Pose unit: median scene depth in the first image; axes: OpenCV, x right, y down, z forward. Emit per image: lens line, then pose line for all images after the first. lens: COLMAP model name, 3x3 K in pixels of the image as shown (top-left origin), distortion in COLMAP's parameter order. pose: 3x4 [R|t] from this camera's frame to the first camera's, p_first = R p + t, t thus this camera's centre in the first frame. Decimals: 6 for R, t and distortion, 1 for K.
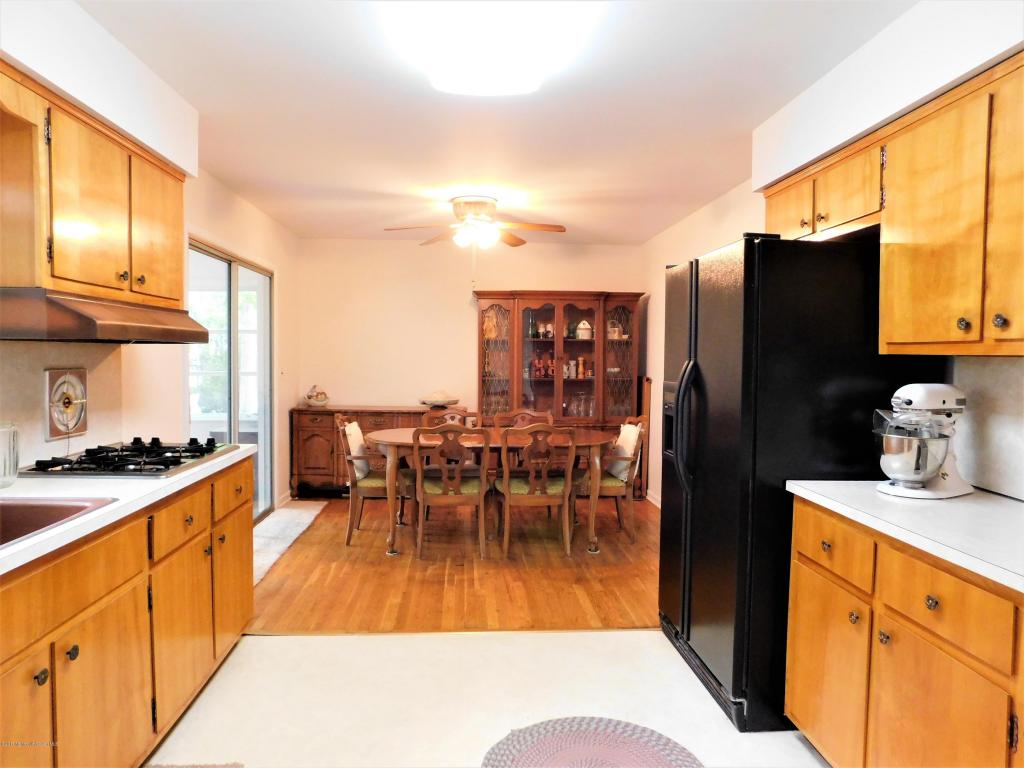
lens RADIAL K [[675.7, 0, 511.3], [0, 675.7, 379.9], [0, 0, 1]] dist [-0.067498, 0.052884]
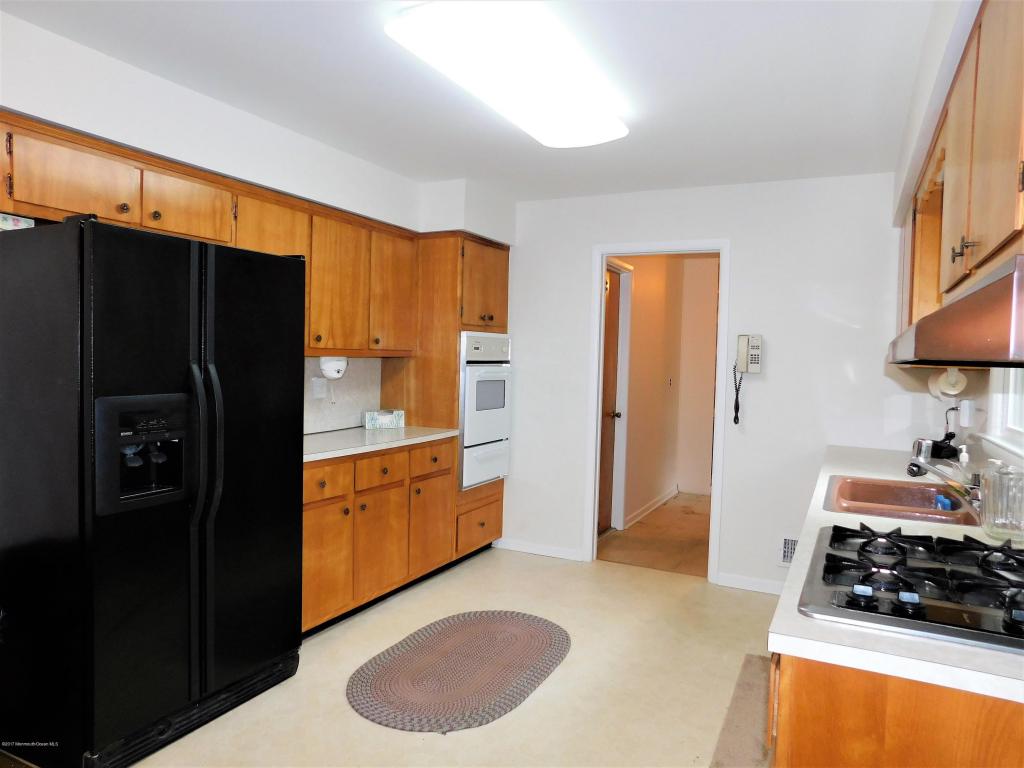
lens RADIAL K [[675.7, 0, 511.3], [0, 675.7, 379.9], [0, 0, 1]] dist [-0.067498, 0.052884]
pose [[-0.855299, -0.055487, 0.515156, -0.626799], [-0.019339, 0.996975, 0.075276, -0.094146], [-0.517774, 0.054420, -0.853785, 2.062712]]
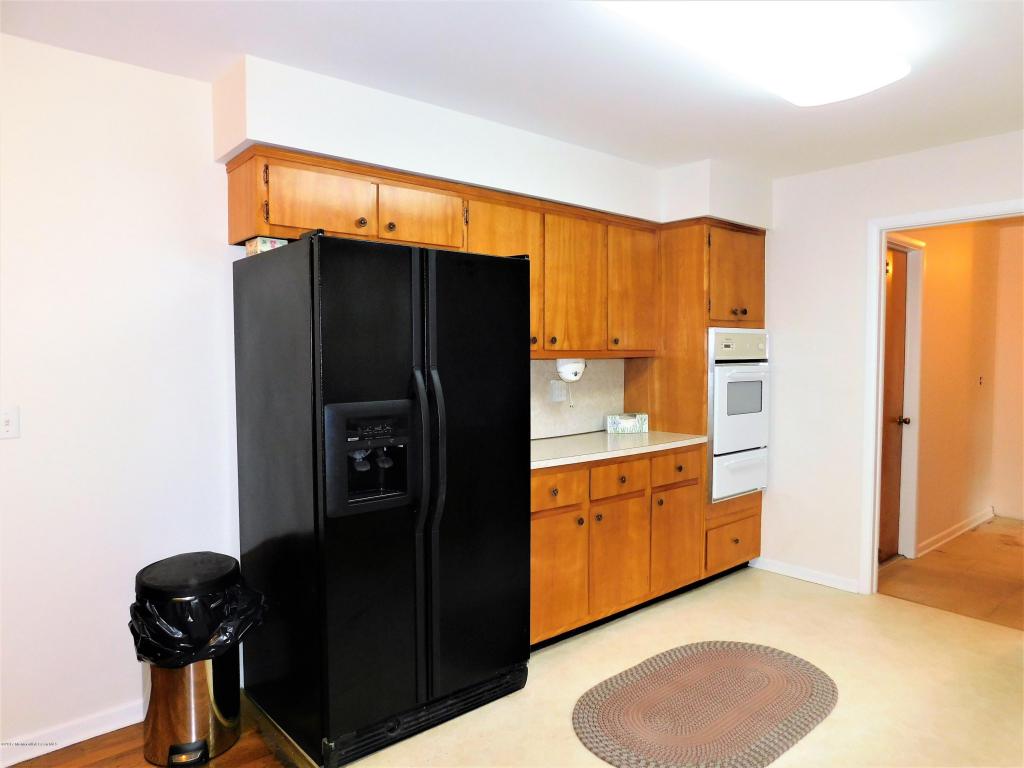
lens RADIAL K [[675.7, 0, 511.3], [0, 675.7, 379.9], [0, 0, 1]] dist [-0.067498, 0.052884]
pose [[-0.596746, -0.048831, 0.800943, -0.598777], [0.020496, 0.996893, 0.076048, -0.092856], [-0.802169, 0.061798, -0.593891, 1.933928]]
